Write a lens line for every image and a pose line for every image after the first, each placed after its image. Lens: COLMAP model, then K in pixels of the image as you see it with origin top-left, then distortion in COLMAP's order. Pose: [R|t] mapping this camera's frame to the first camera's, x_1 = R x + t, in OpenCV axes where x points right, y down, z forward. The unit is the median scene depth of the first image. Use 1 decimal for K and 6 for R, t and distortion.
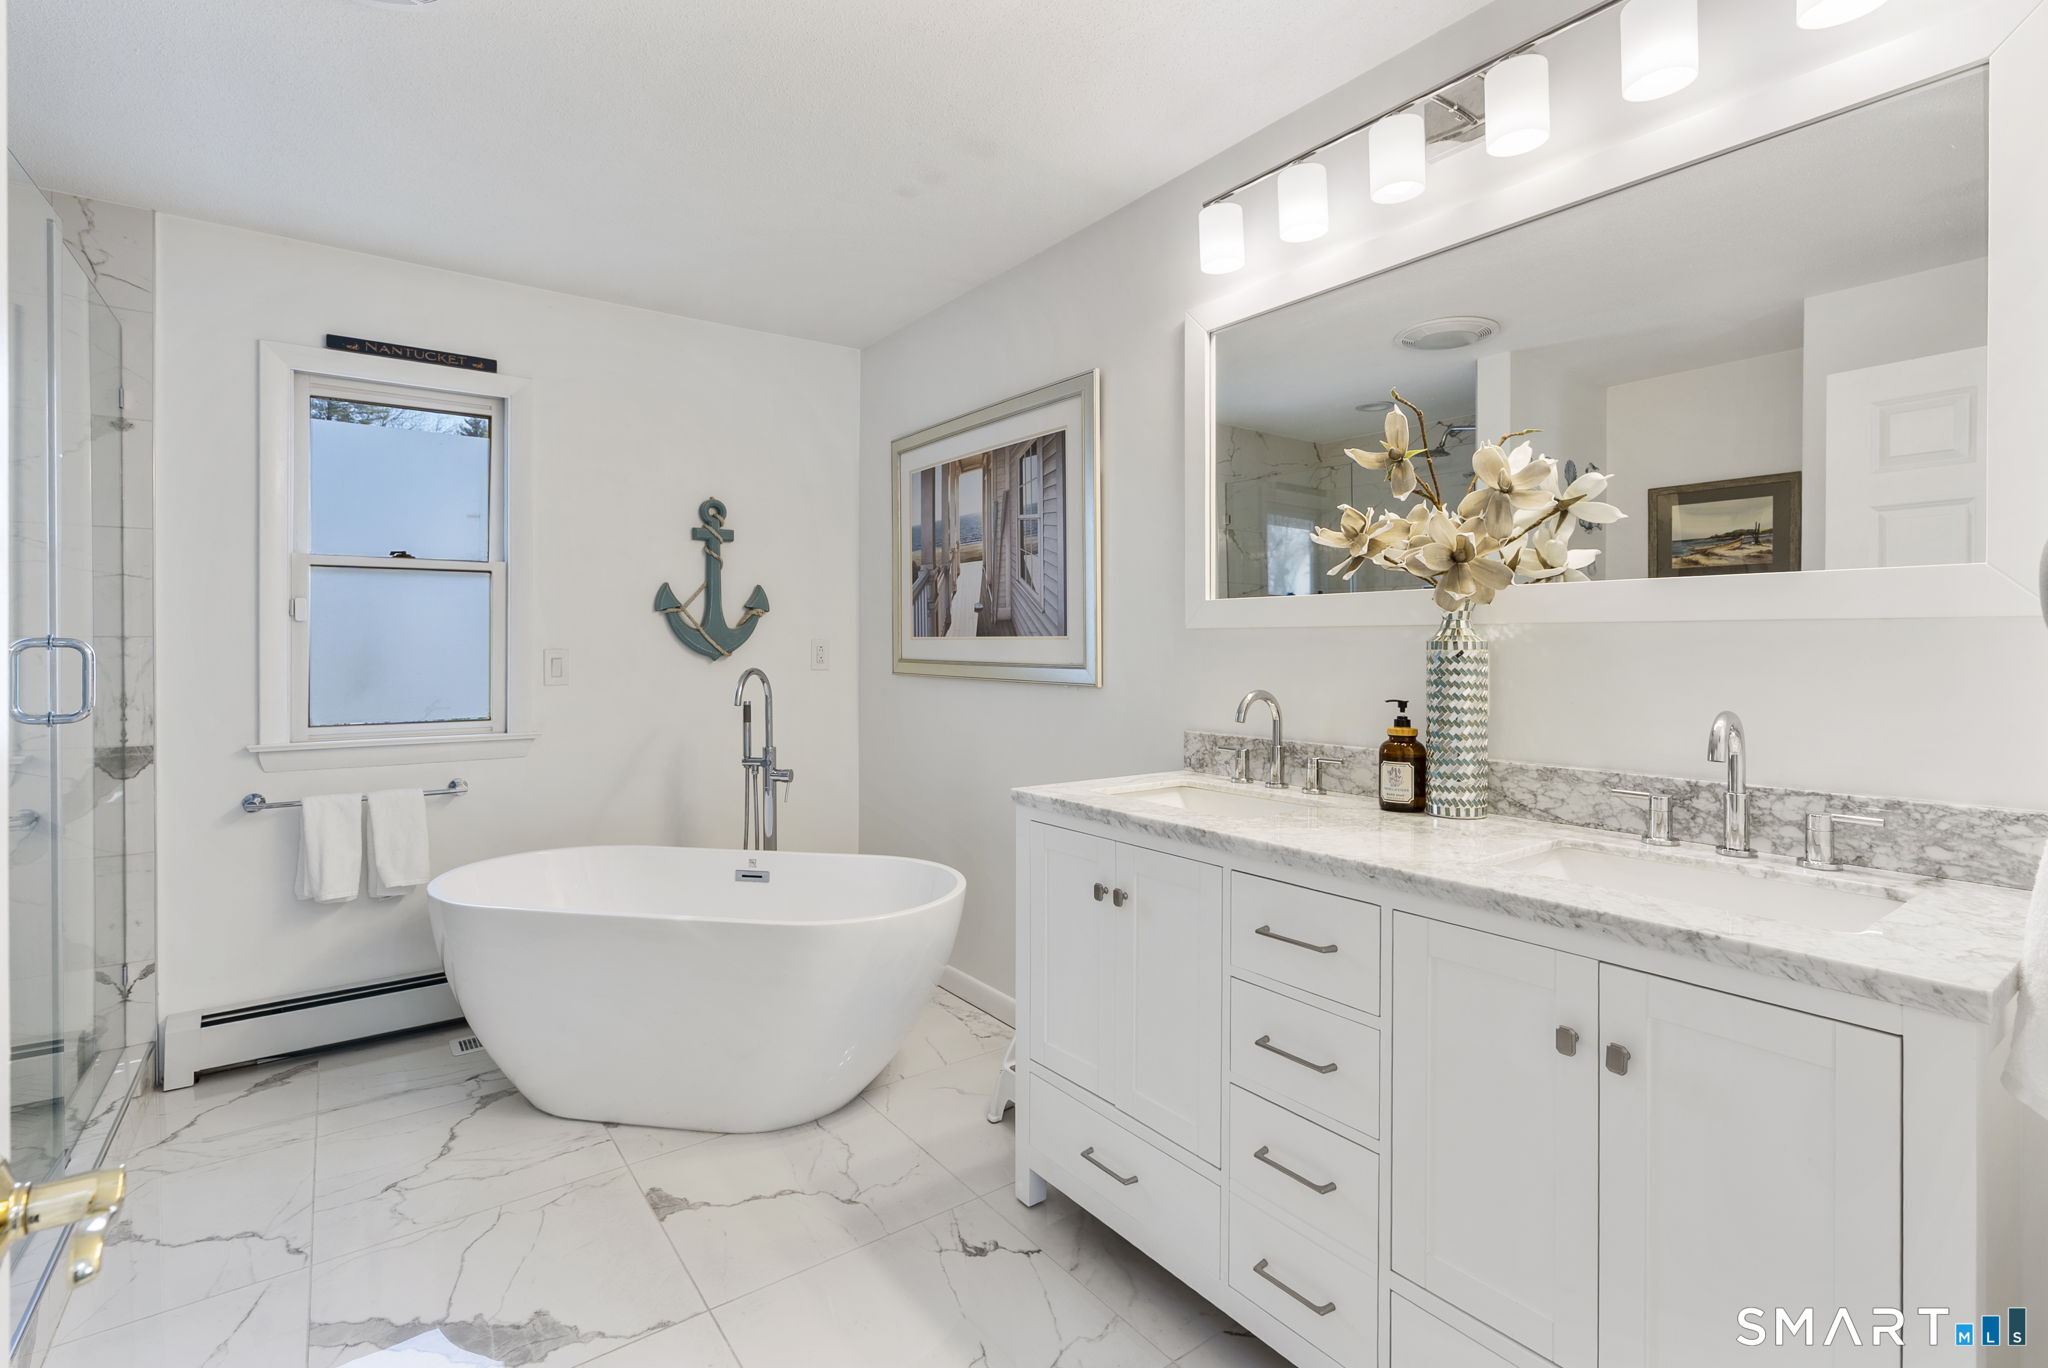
lens RADIAL K [[939.5, 0, 1024.9], [0, 939.5, 648.4], [0, 0, 1]] dist [-0.003571, 0.000234]
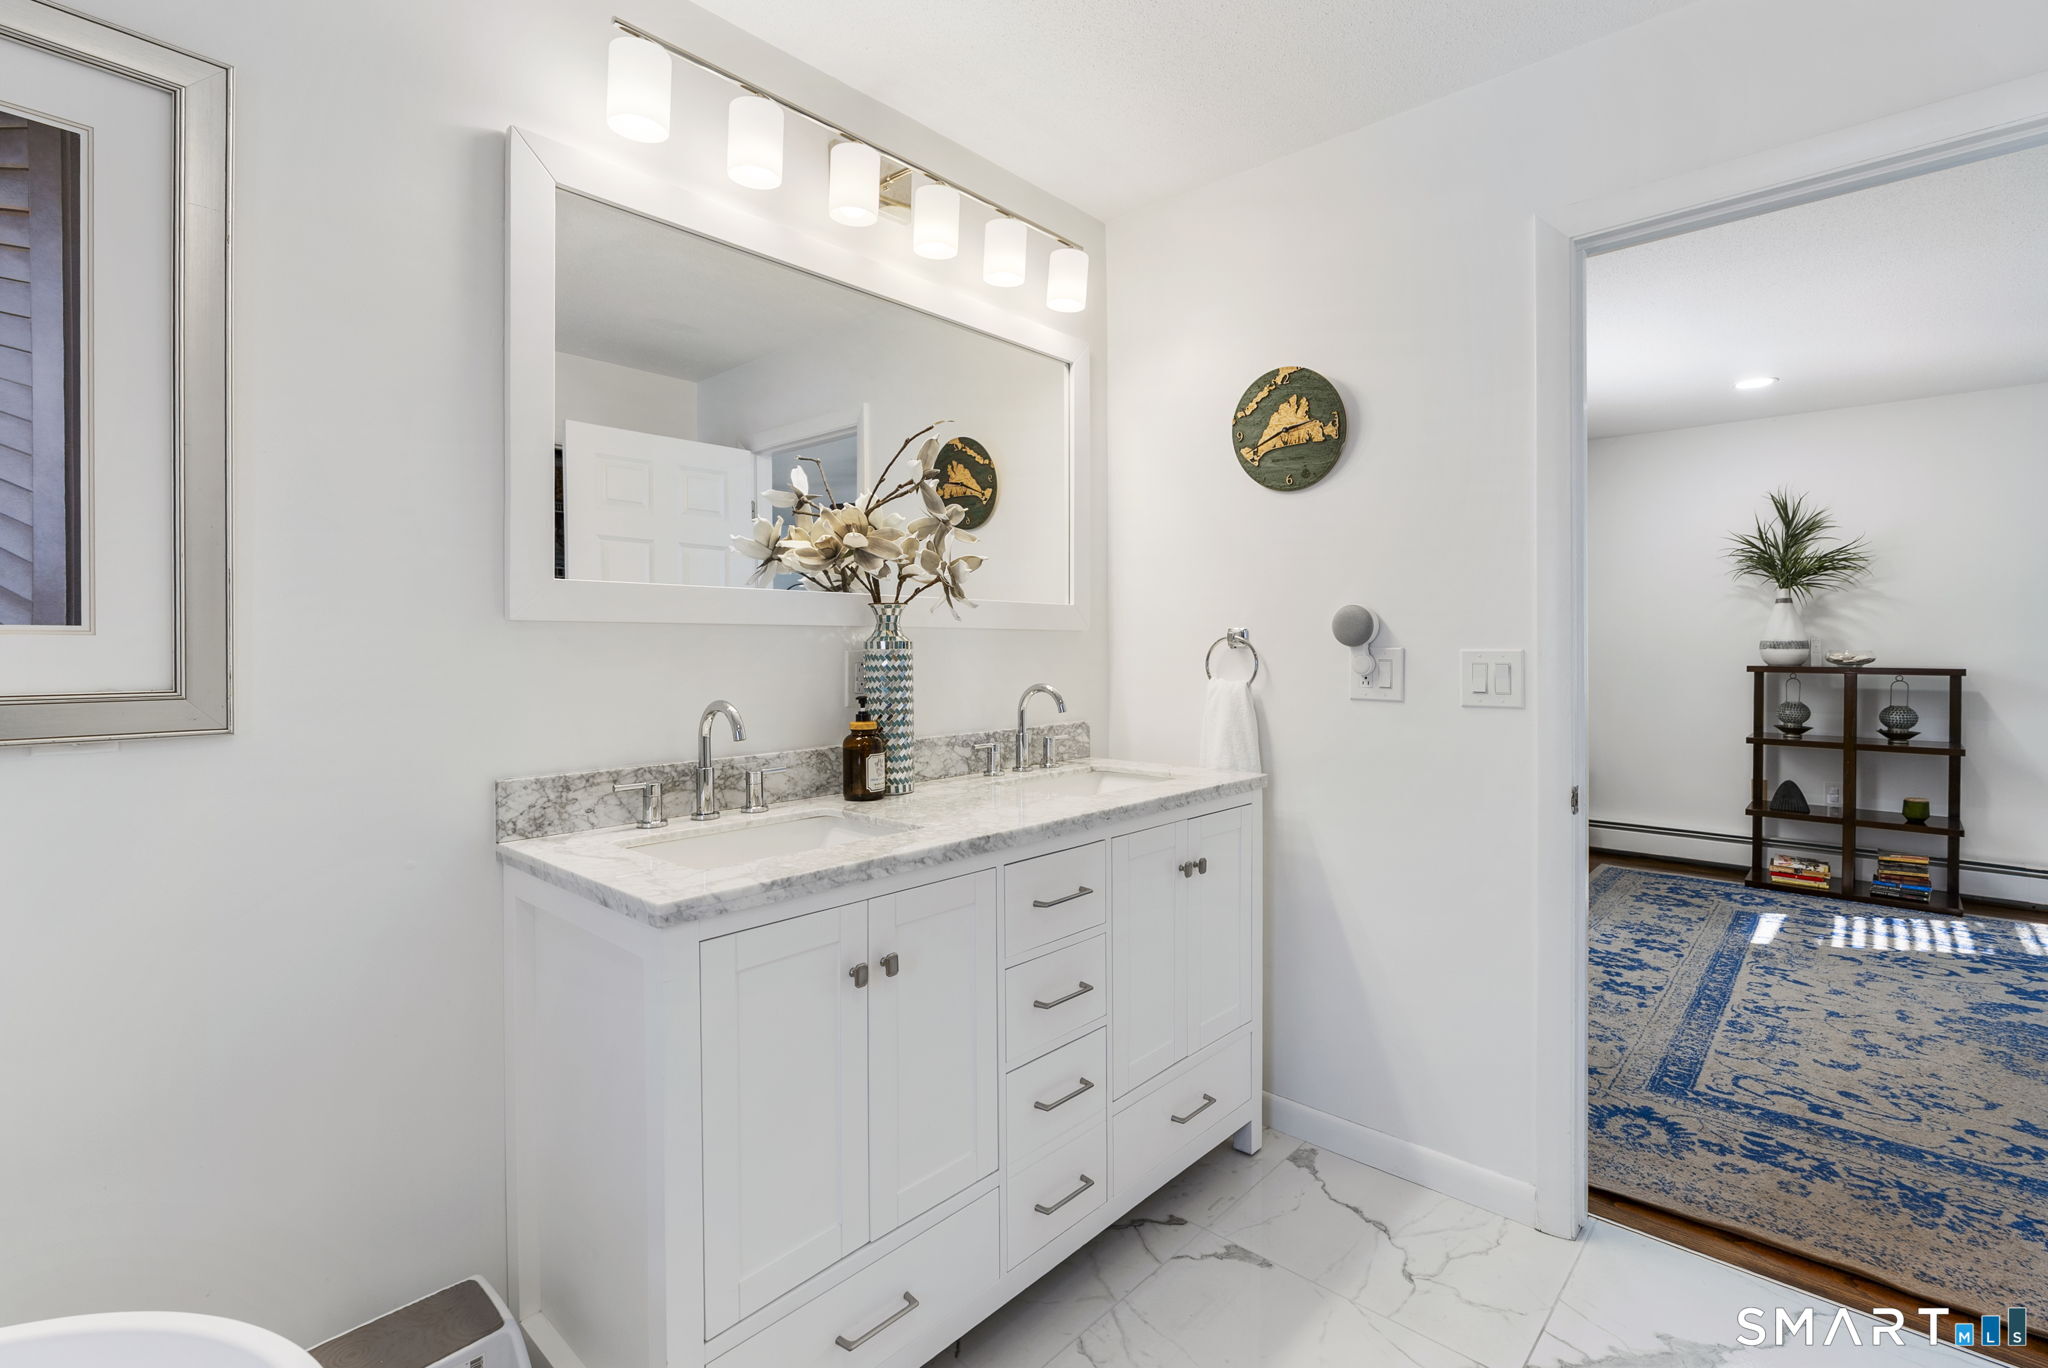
lens RADIAL K [[939.5, 0, 1028.0], [0, 939.5, 645.2], [0, 0, 1]] dist [-0.003571, 0.000234]
pose [[-0.193357, -0.000531, 0.981128, -0.692021], [0.004527, 0.999989, 0.001433, -0.004028], [-0.981118, 0.004718, -0.193352, 1.030918]]
